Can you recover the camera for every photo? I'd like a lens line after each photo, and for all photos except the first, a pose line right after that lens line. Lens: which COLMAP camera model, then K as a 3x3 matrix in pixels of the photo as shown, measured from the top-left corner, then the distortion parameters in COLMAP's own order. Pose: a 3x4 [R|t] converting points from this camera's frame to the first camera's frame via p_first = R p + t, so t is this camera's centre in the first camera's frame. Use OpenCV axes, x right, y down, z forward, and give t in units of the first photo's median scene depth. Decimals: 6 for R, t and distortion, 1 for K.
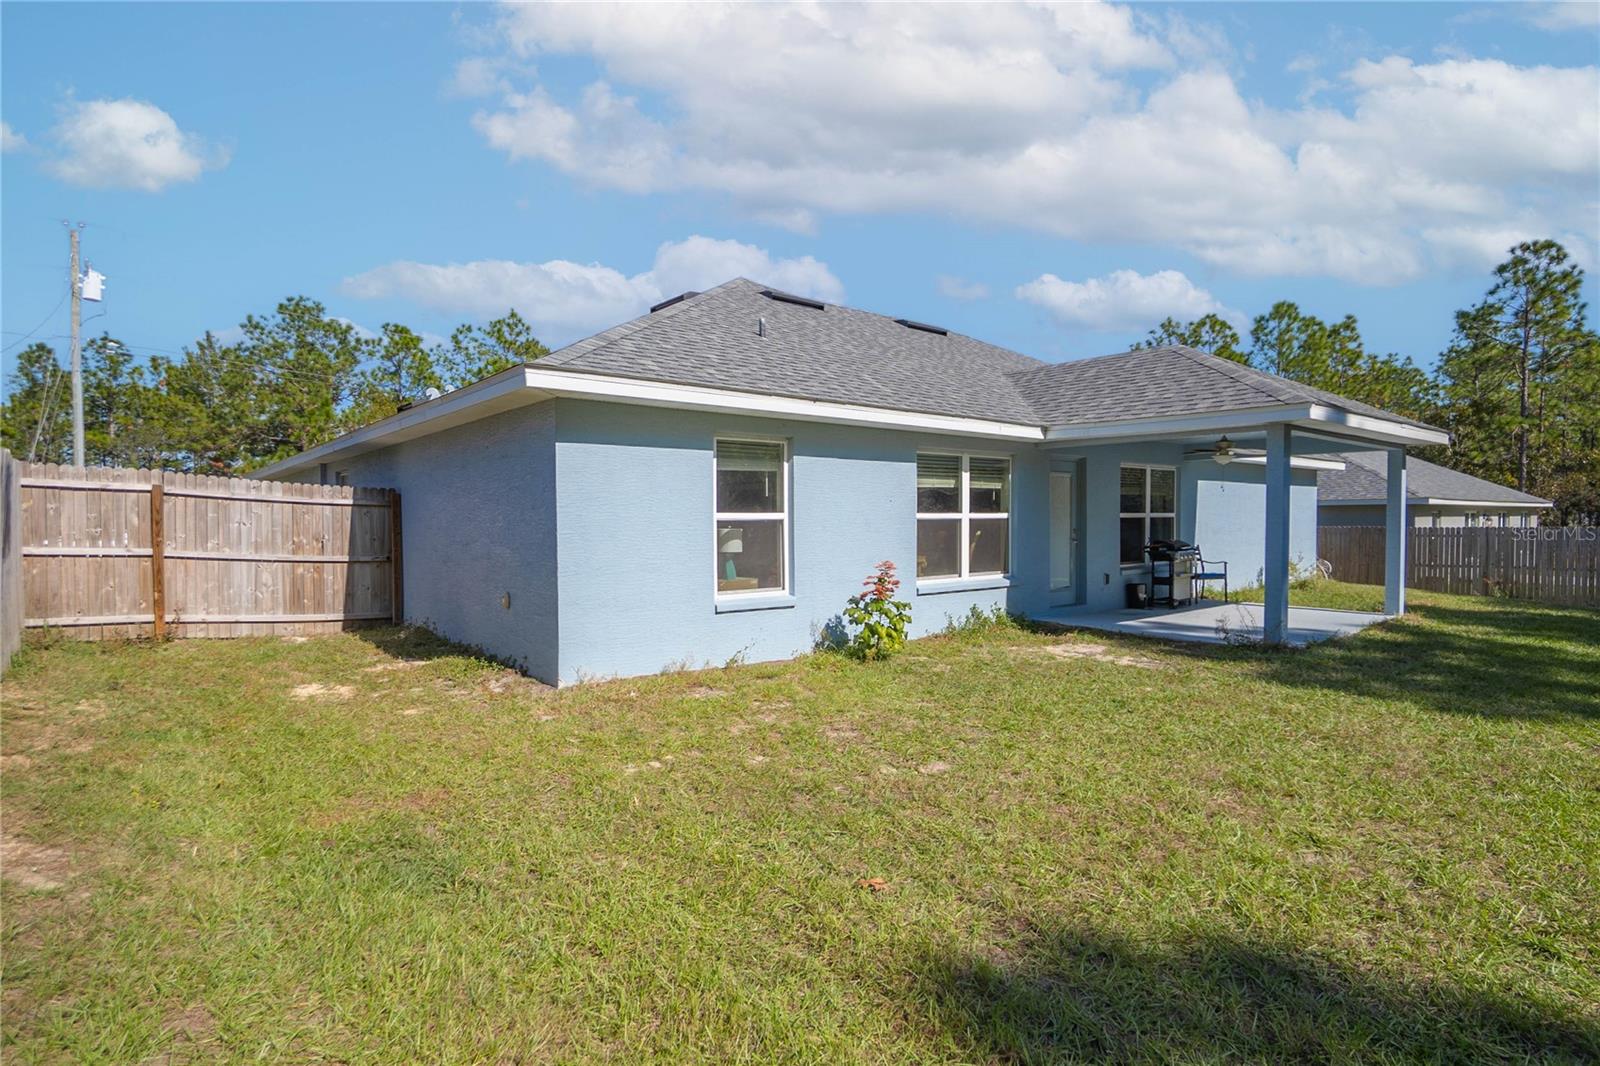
lens RADIAL K [[863.7, 0, 794.2], [0, 863.7, 540.2], [0, 0, 1]] dist [-0.041486, 0.026419]
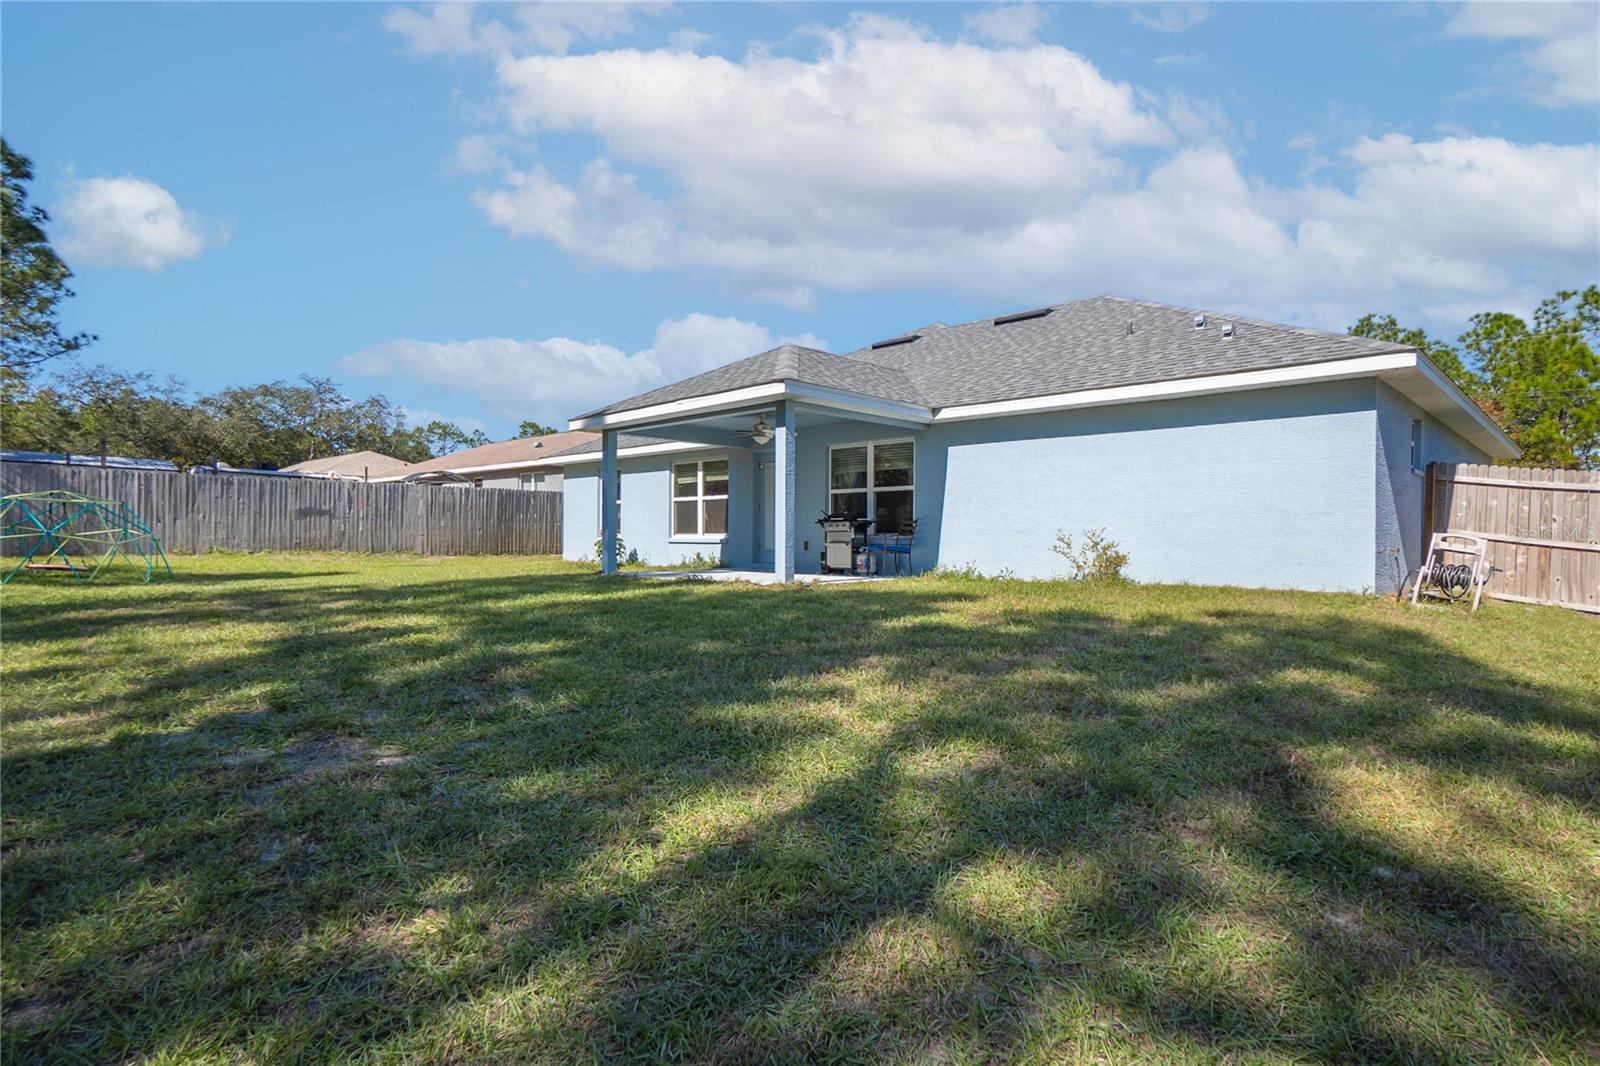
lens RADIAL K [[866.2, 0, 815.7], [0, 866.2, 539.1], [0, 0, 1]] dist [-0.040518, 0.025215]
pose [[0.083995, 0.010460, -0.996411, 1.803480], [-0.026182, 0.999623, 0.008286, 0.029208], [0.996122, 0.025392, 0.084237, 1.048454]]
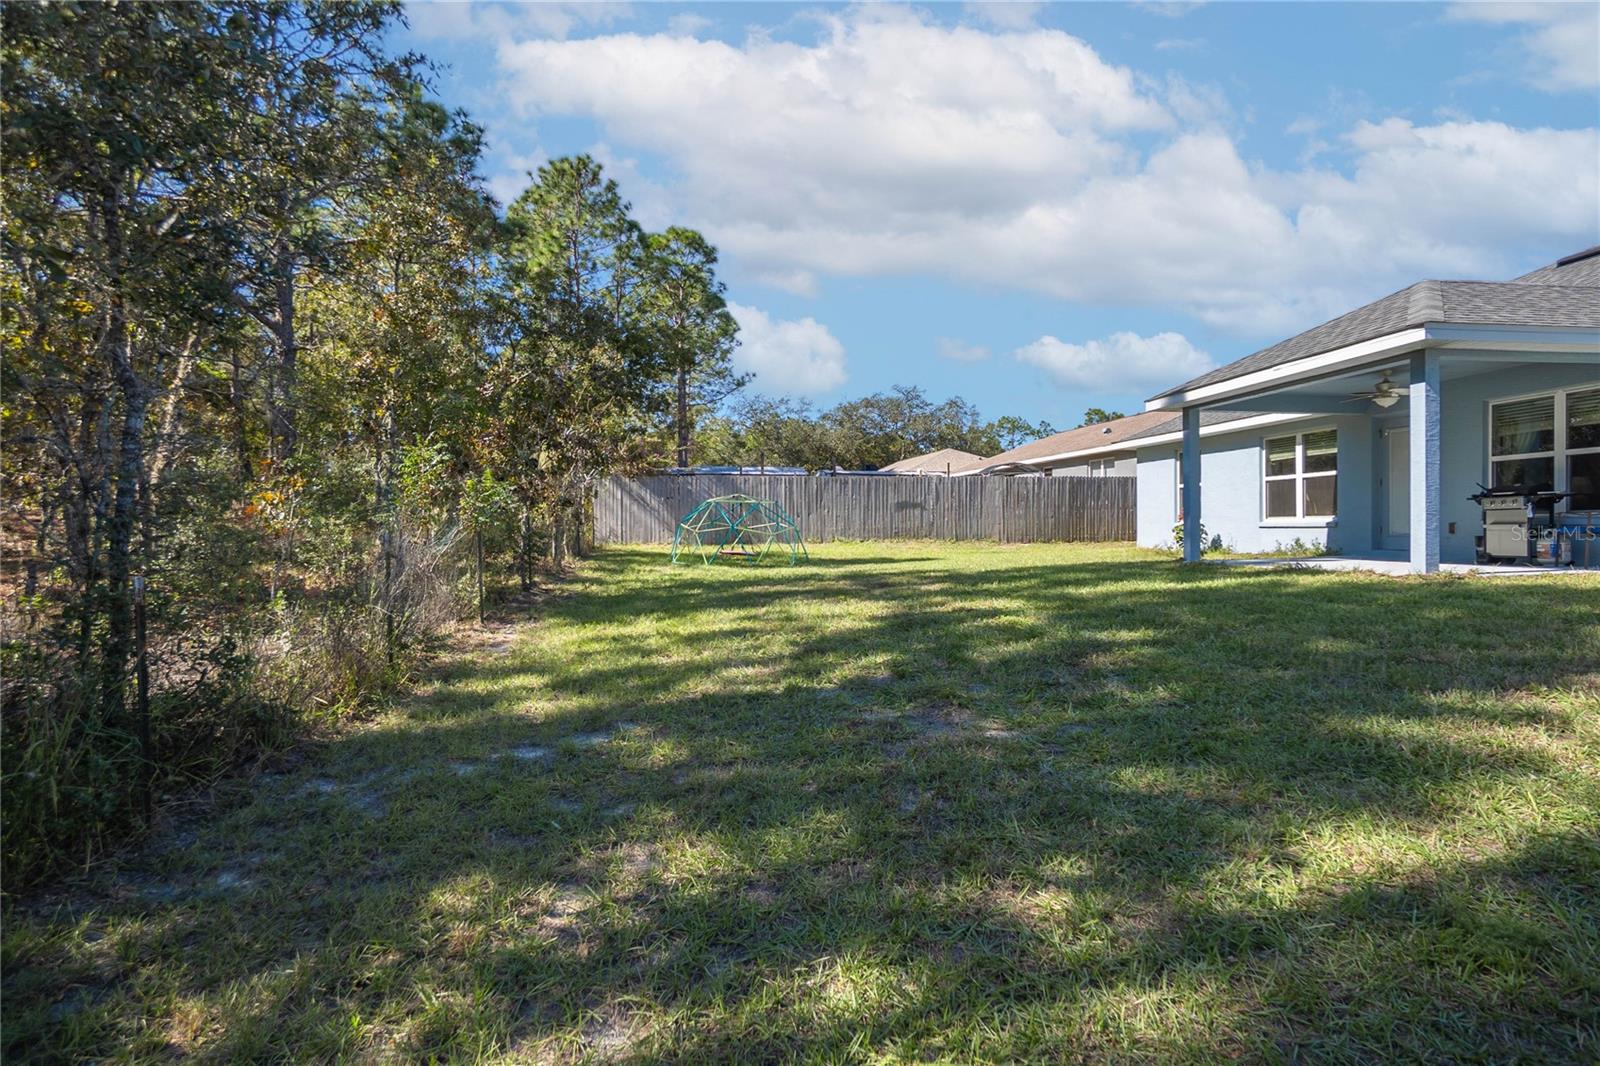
lens RADIAL K [[863.7, 0, 794.2], [0, 863.7, 540.2], [0, 0, 1]] dist [-0.041486, 0.026419]
pose [[-0.540681, 0.027332, -0.840783, 1.798784], [-0.000643, 0.999458, 0.032904, 0.031472], [0.841227, 0.018331, -0.540371, 1.029646]]
